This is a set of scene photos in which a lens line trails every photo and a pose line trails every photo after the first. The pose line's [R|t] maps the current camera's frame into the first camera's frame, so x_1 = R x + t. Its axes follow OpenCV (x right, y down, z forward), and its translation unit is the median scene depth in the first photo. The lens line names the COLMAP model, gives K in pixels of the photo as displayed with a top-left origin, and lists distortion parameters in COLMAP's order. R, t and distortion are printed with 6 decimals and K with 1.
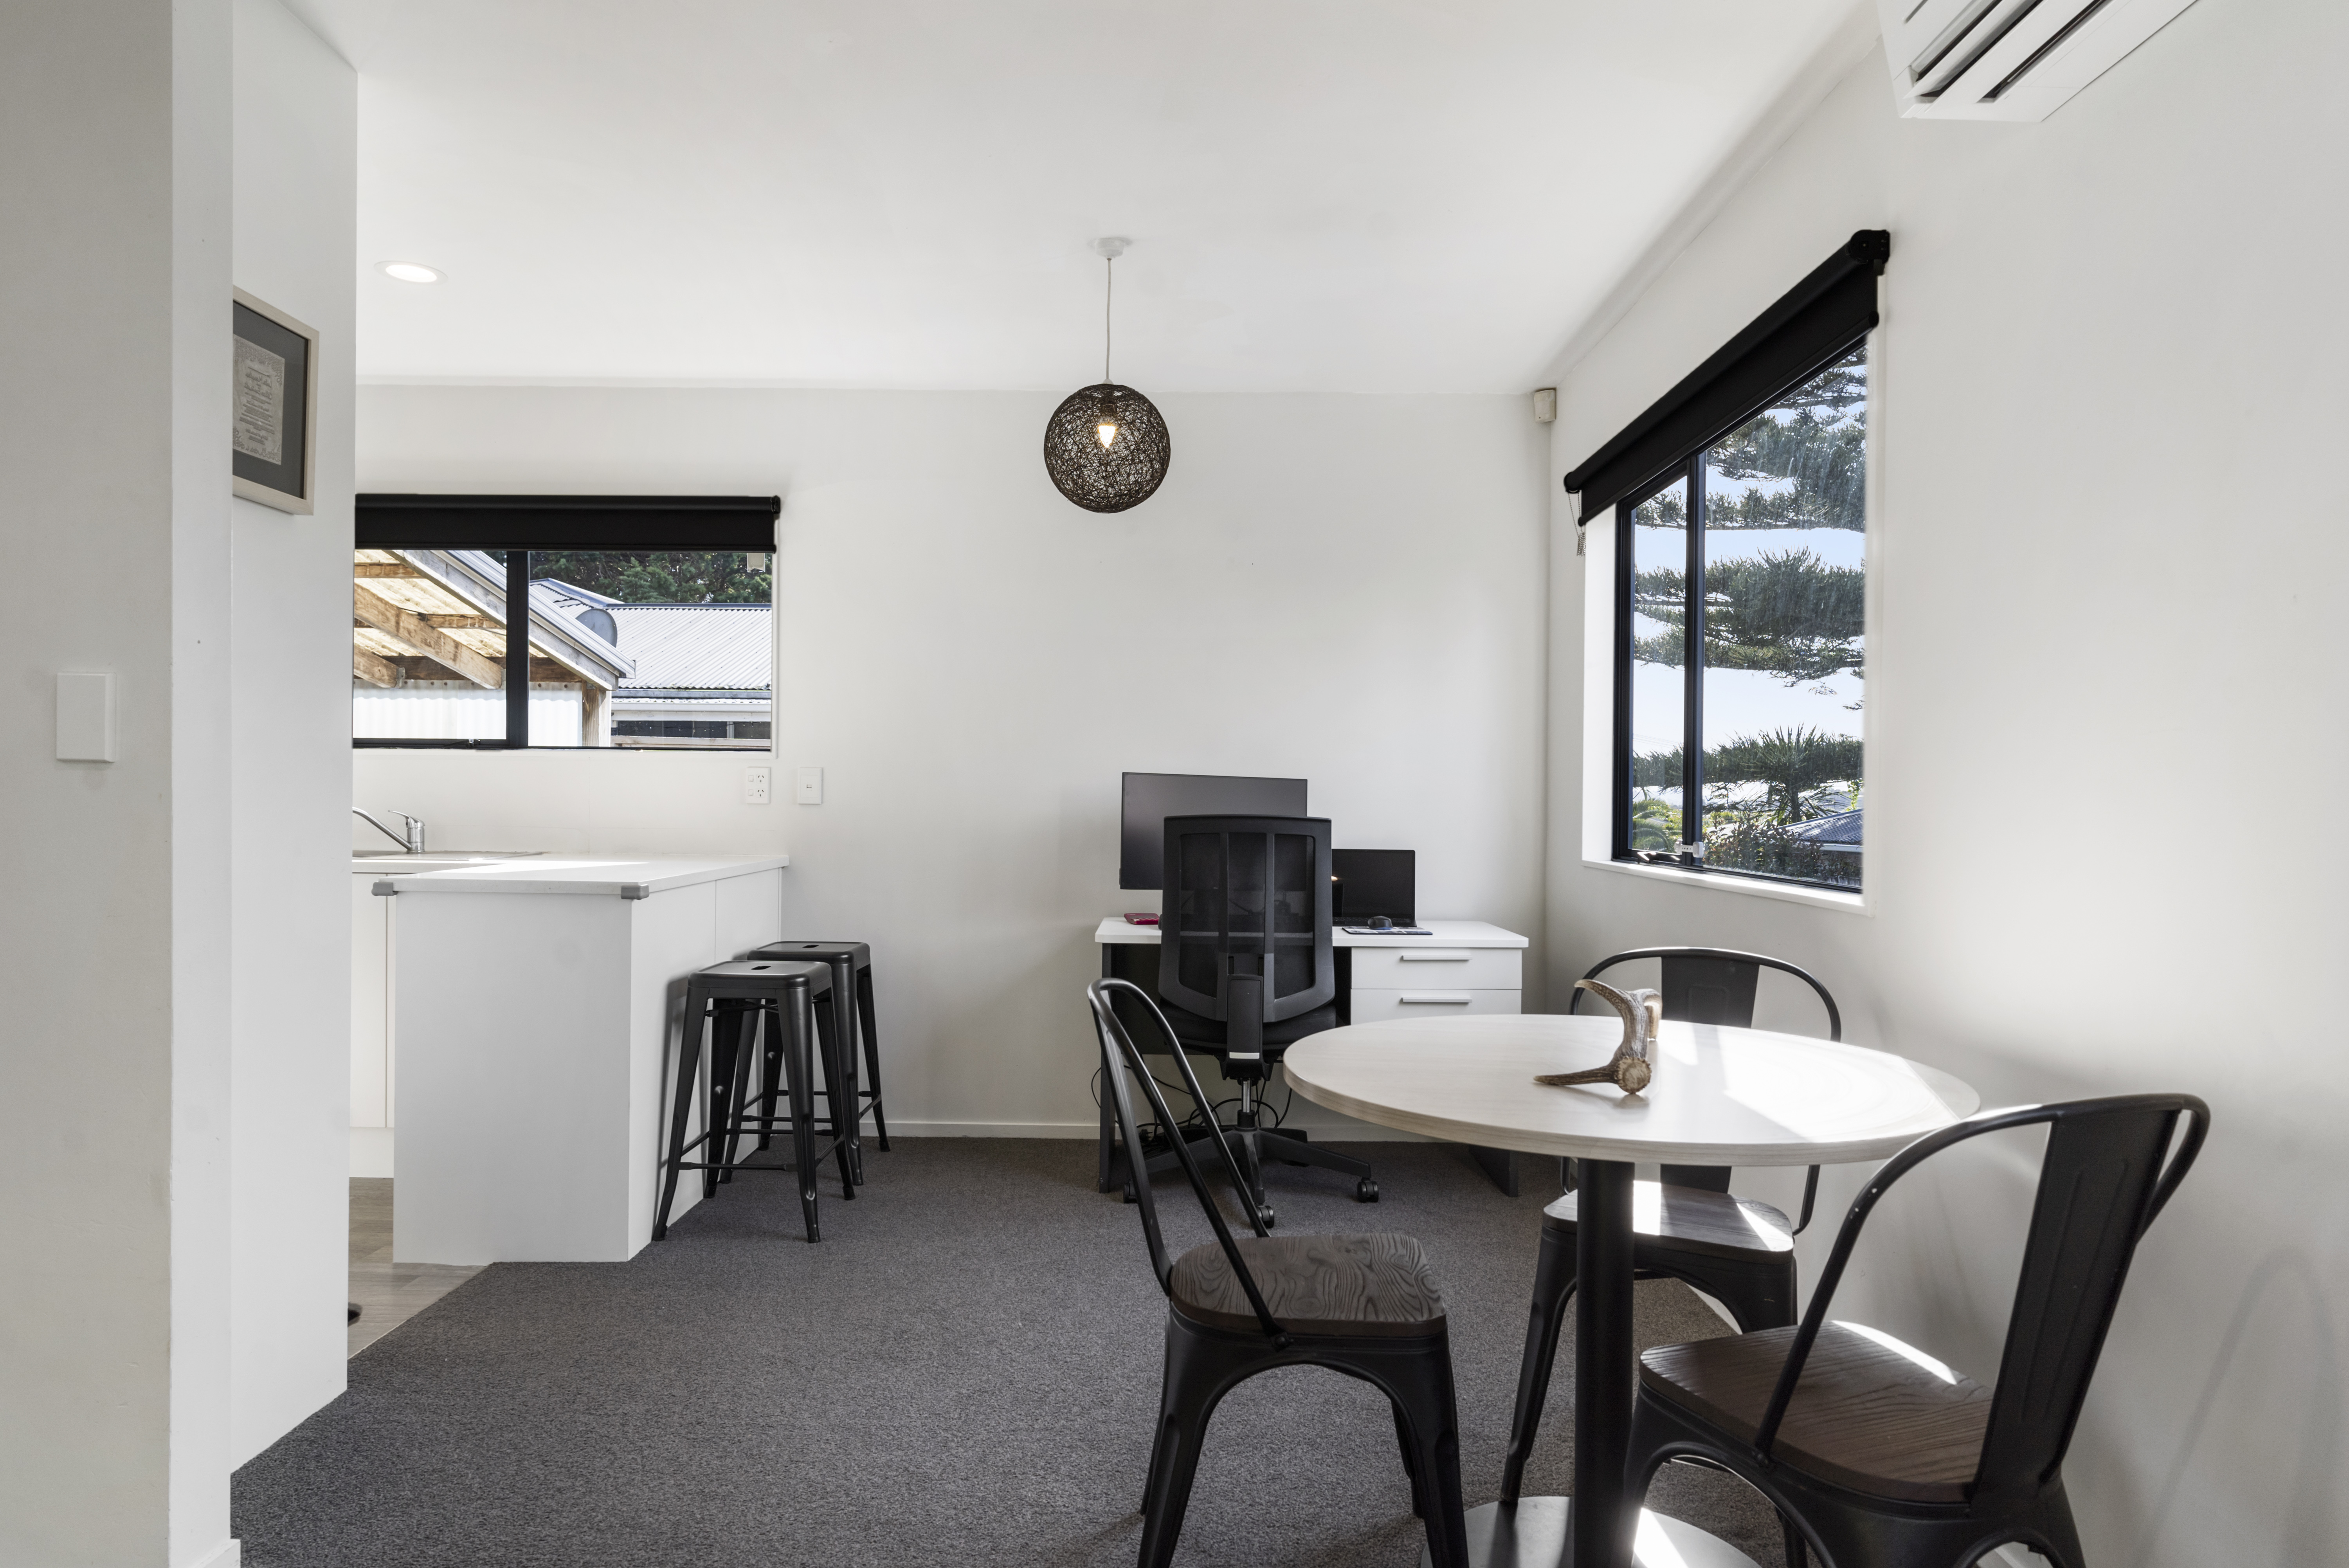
lens RADIAL K [[1448.6, 0, 1166.6], [0, 1448.6, 819.8], [0, 0, 1]] dist [-0.006371, 0.001182]
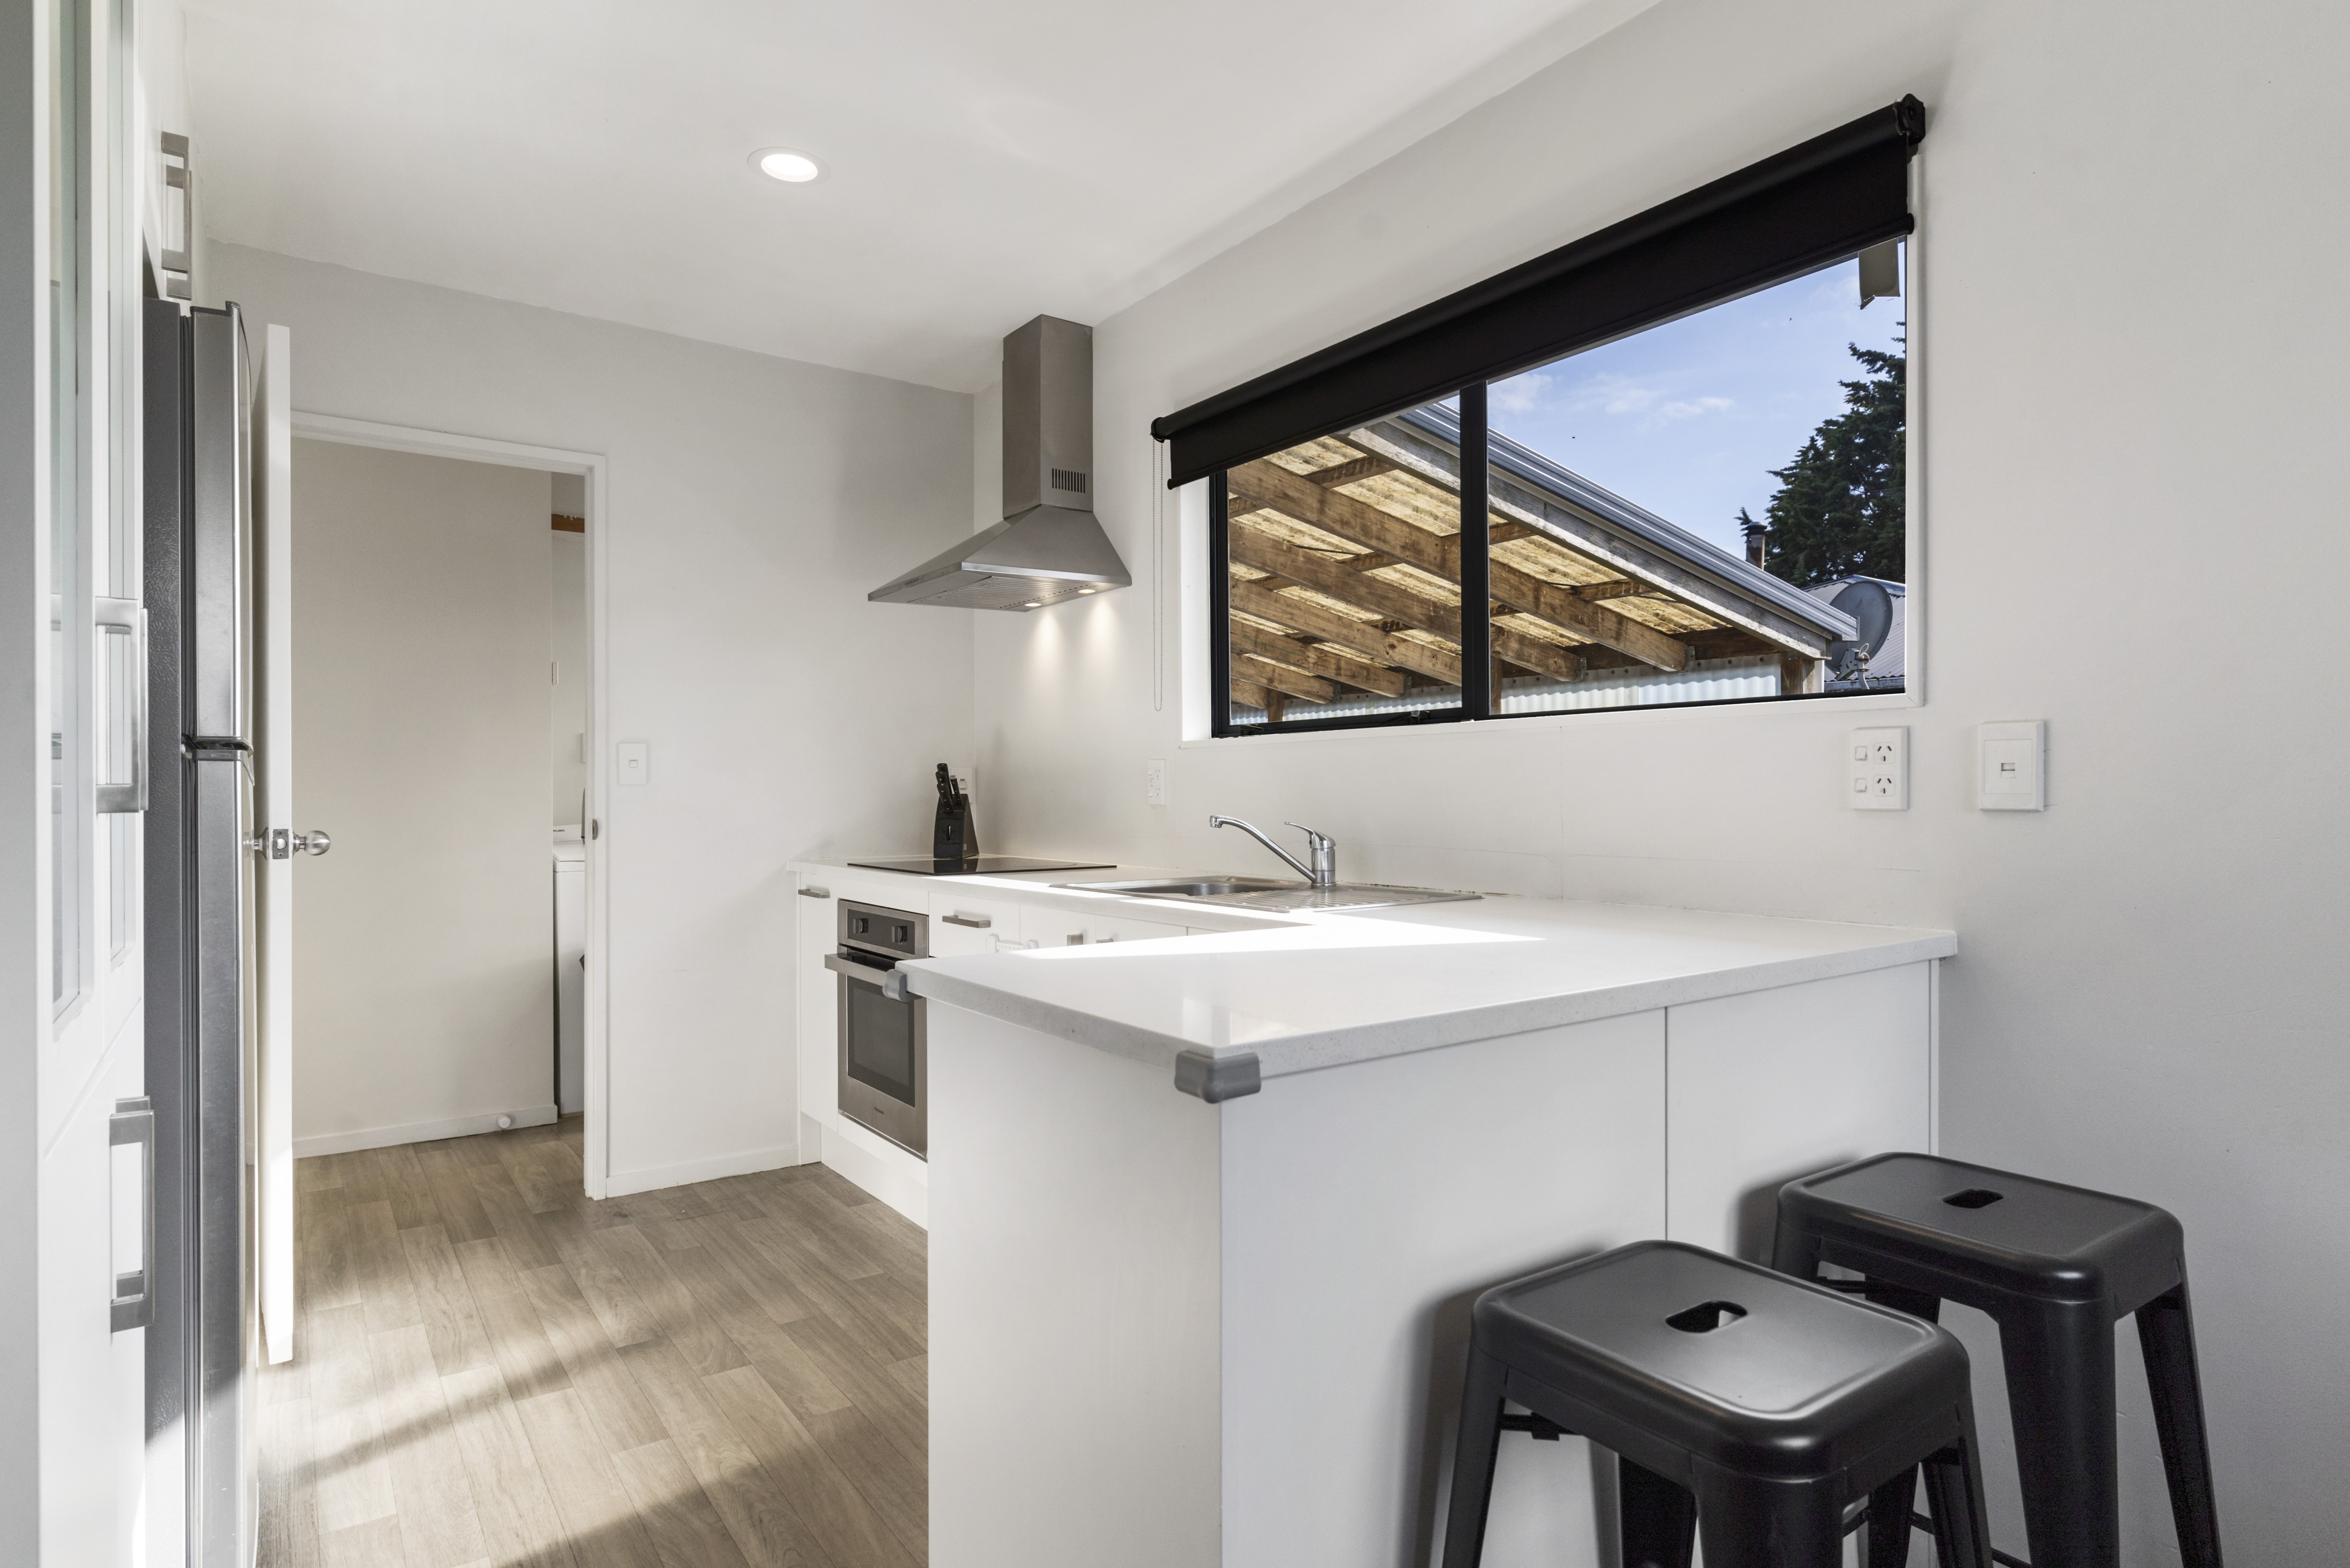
lens RADIAL K [[1269.1, 0, 1174.0], [0, 1269.1, 799.1], [0, 0, 1]] dist [-0.002137, -0.000184]
pose [[0.603876, -0.012602, -0.796978, -0.114588], [-0.000996, 0.999862, -0.016565, -0.008699], [0.797077, 0.010797, 0.603781, 0.661342]]
